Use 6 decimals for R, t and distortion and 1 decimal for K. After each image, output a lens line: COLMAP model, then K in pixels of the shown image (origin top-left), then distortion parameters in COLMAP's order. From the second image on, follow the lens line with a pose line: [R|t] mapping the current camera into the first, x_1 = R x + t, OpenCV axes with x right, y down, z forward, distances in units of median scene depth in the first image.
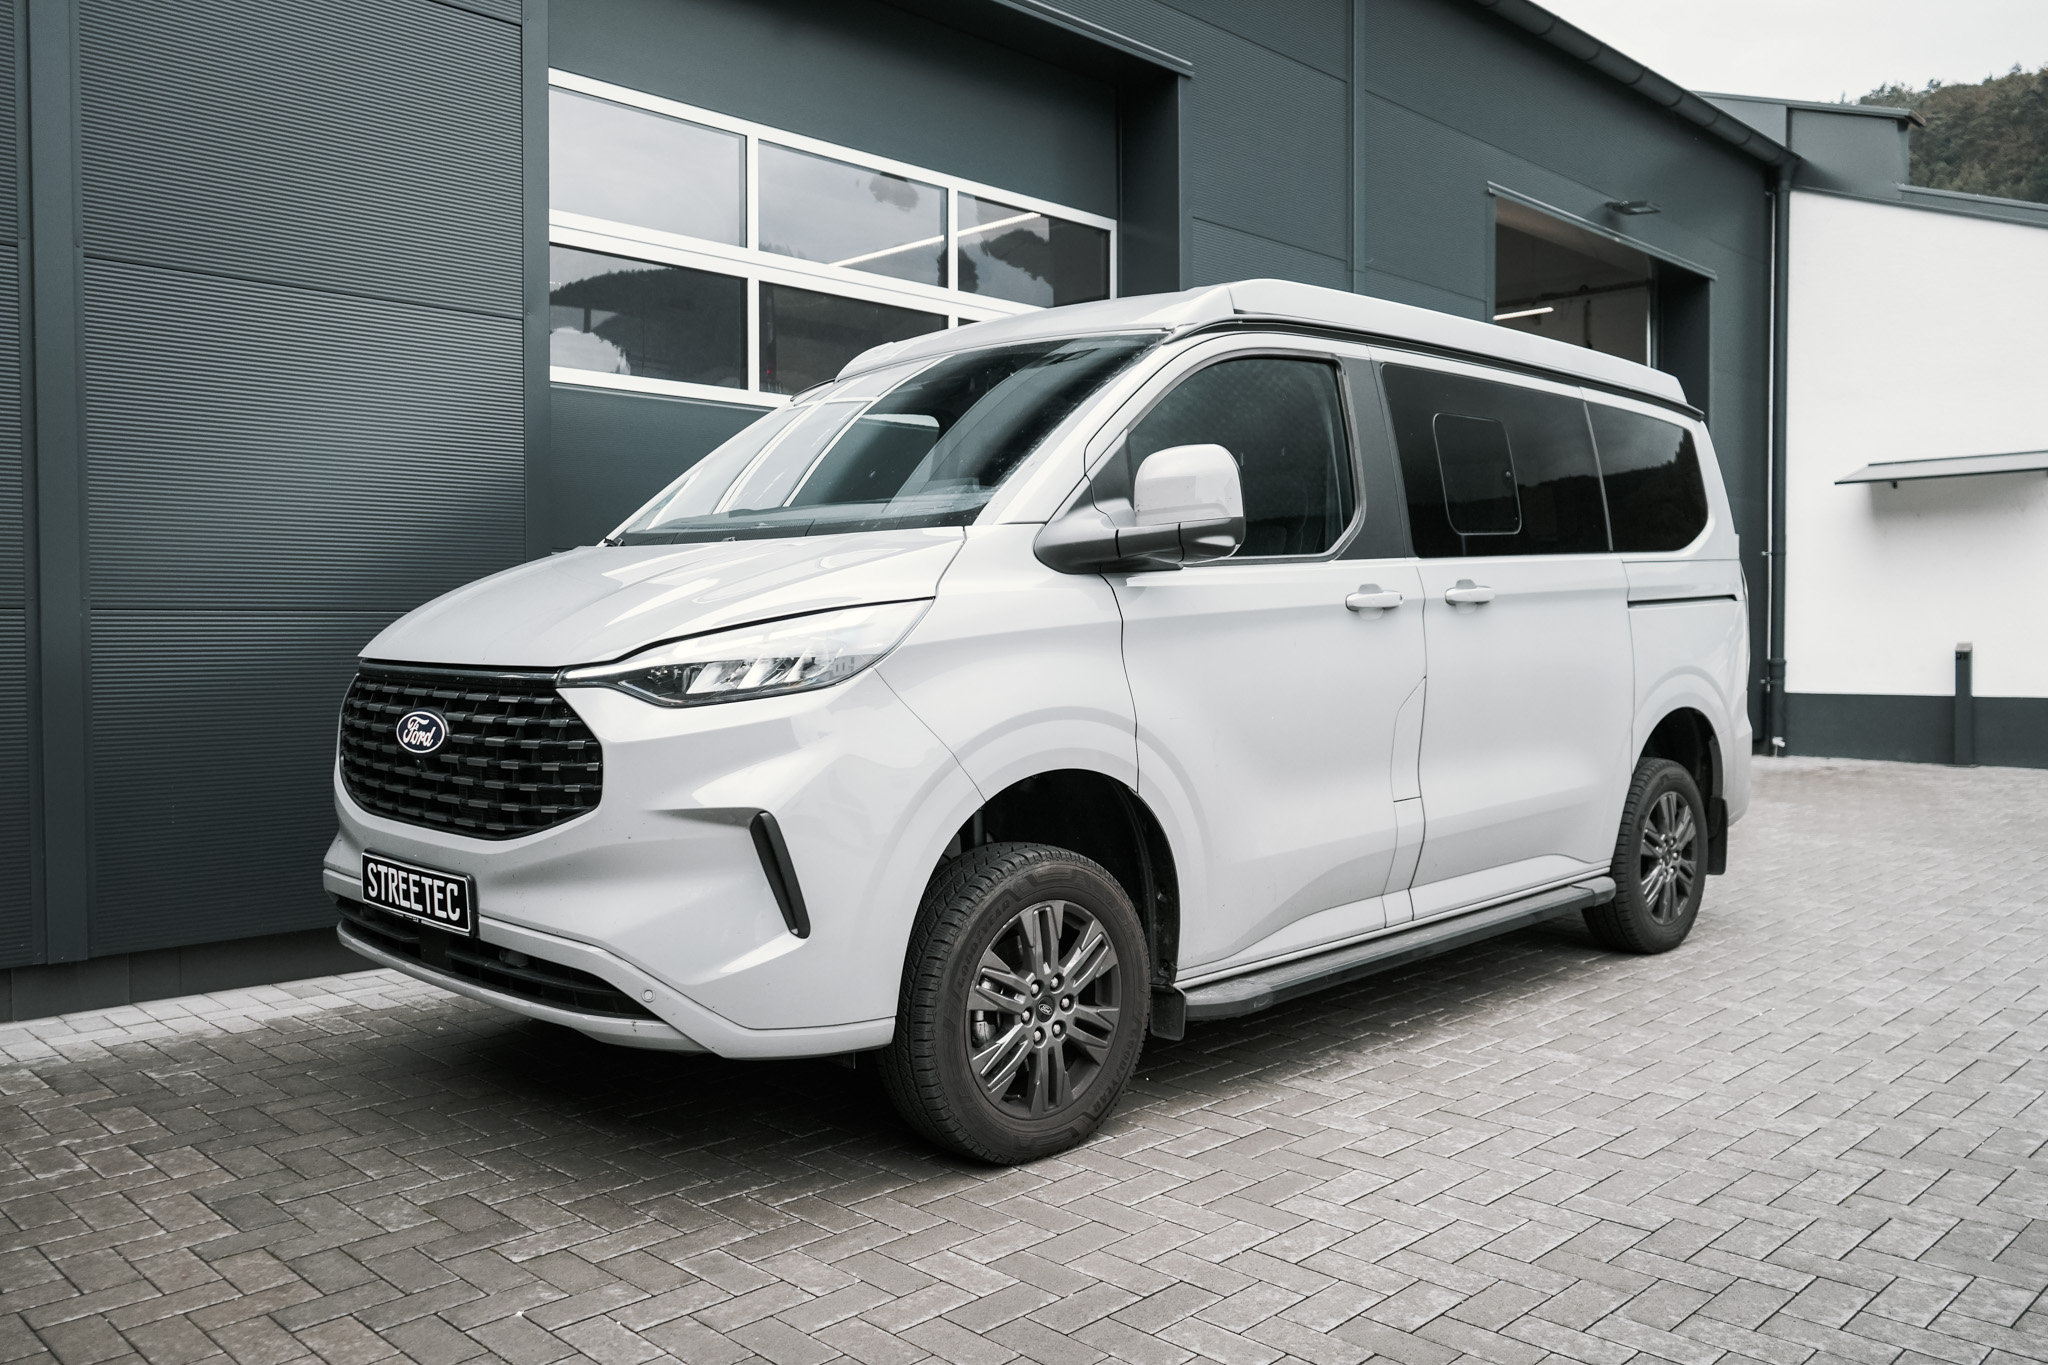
lens RADIAL K [[1636.1, 0, 1019.0], [0, 1636.1, 689.1], [0, 0, 1]] dist [-0.014251, 0.003248]
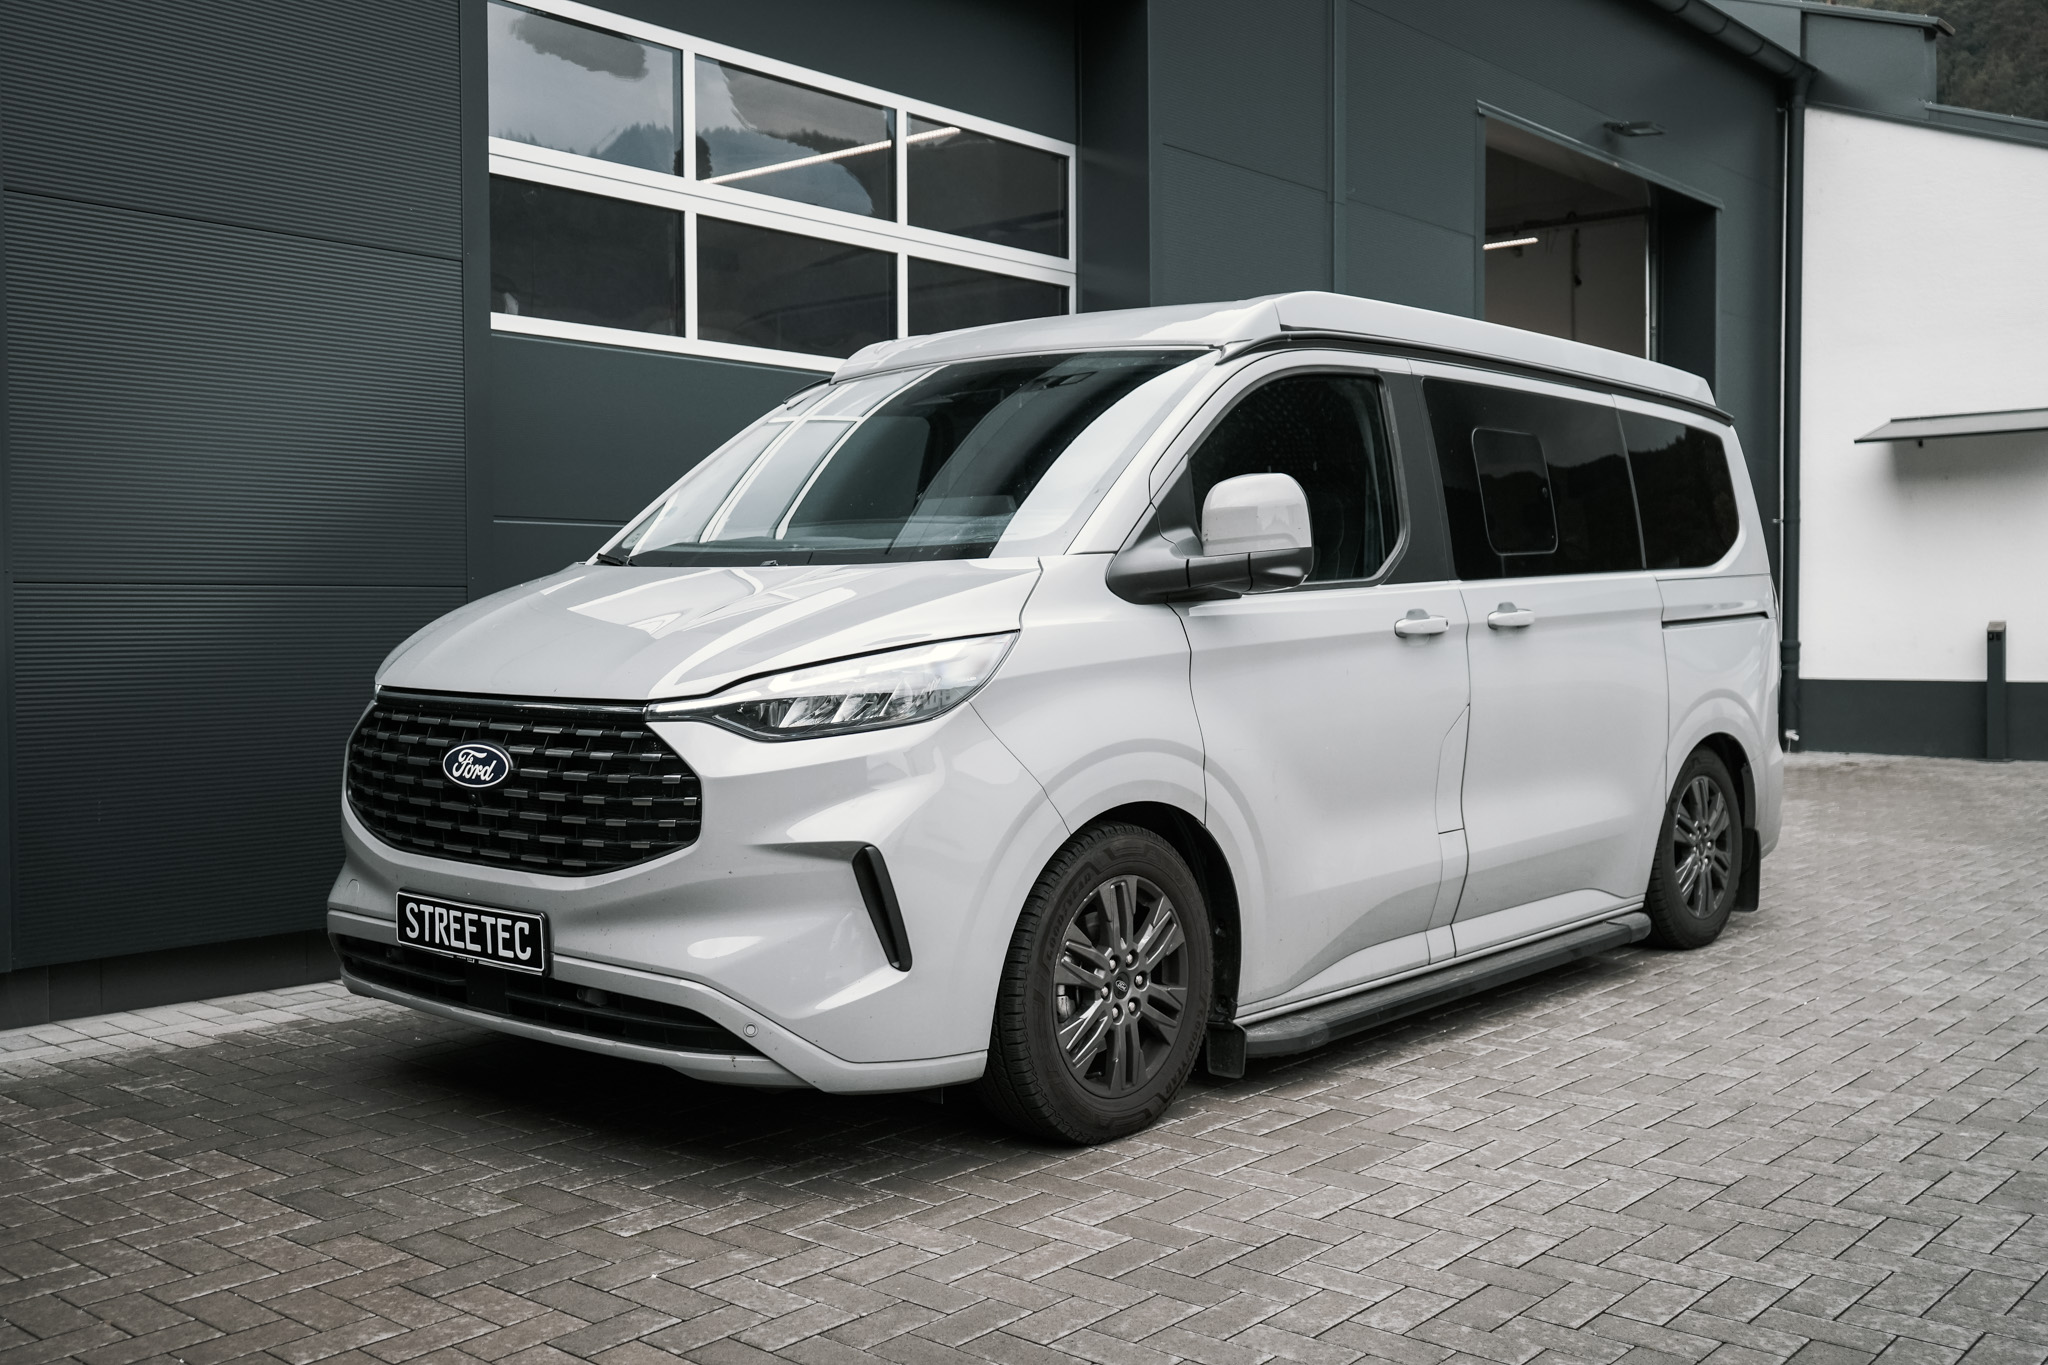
lens RADIAL K [[2023.5, 0, 1014.9], [0, 2023.5, 689.0], [0, 0, 1]] dist [0.014567, -0.004647]
pose [[0.996902, -0.003990, 0.078556, -0.137155], [0.003819, 0.999990, 0.002330, 0.011934], [-0.078564, -0.002023, 0.996907, -0.207635]]
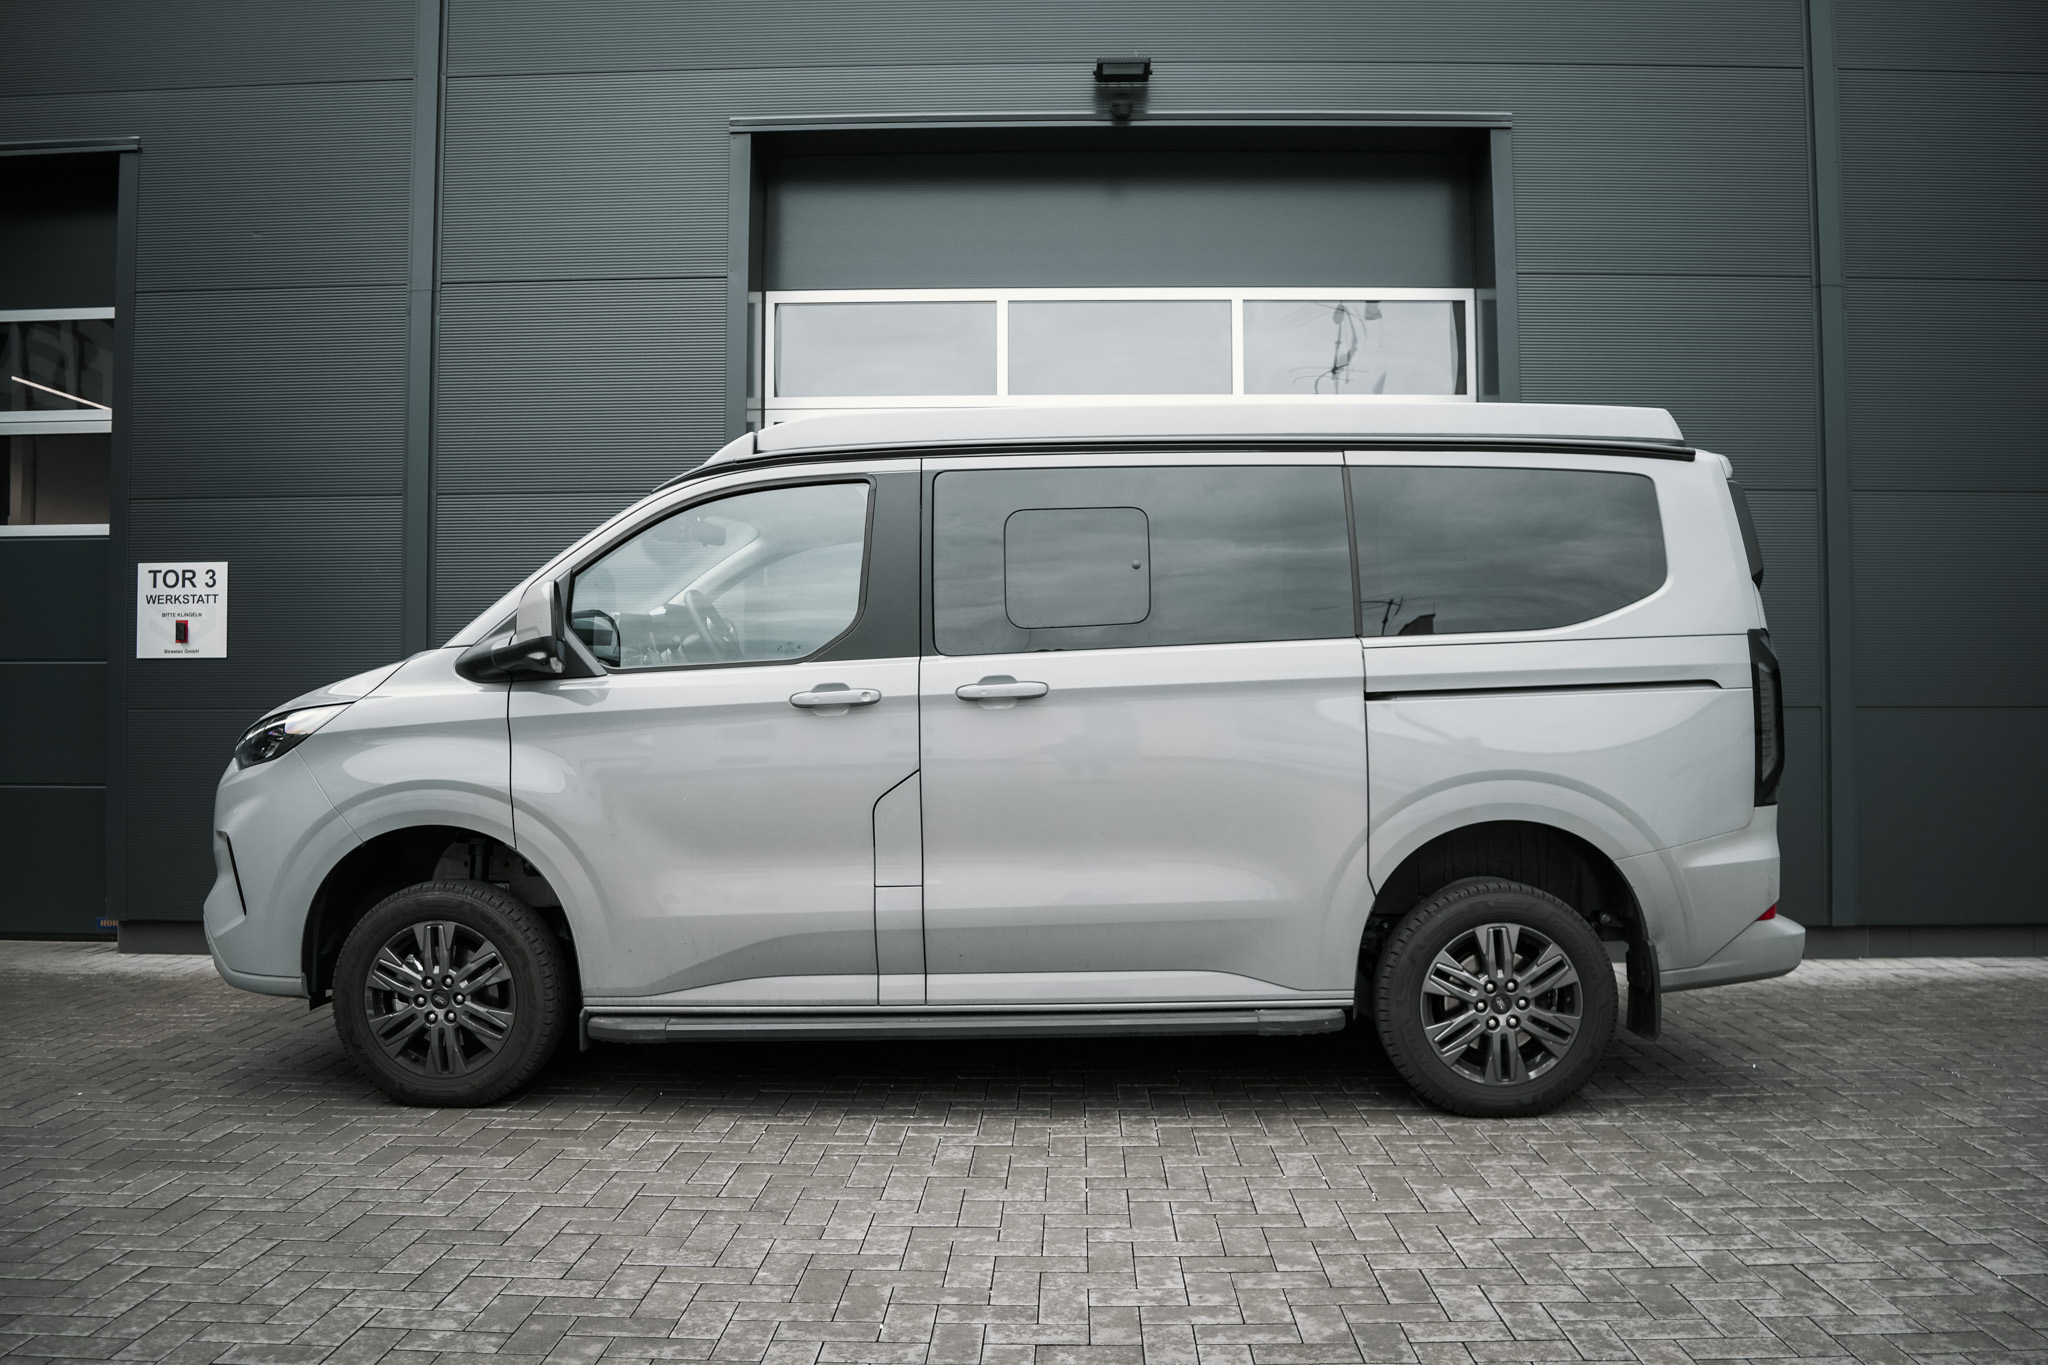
lens RADIAL K [[1664.6, 0, 1024.0], [0, 1664.6, 682.5], [0, 0, 1]] dist [-0.110984, 0.019443]
pose [[0.684322, -0.012130, -0.729079, 1.305316], [-0.027274, 0.998736, -0.042216, -0.024963], [0.728670, 0.048774, 0.683126, 0.386522]]
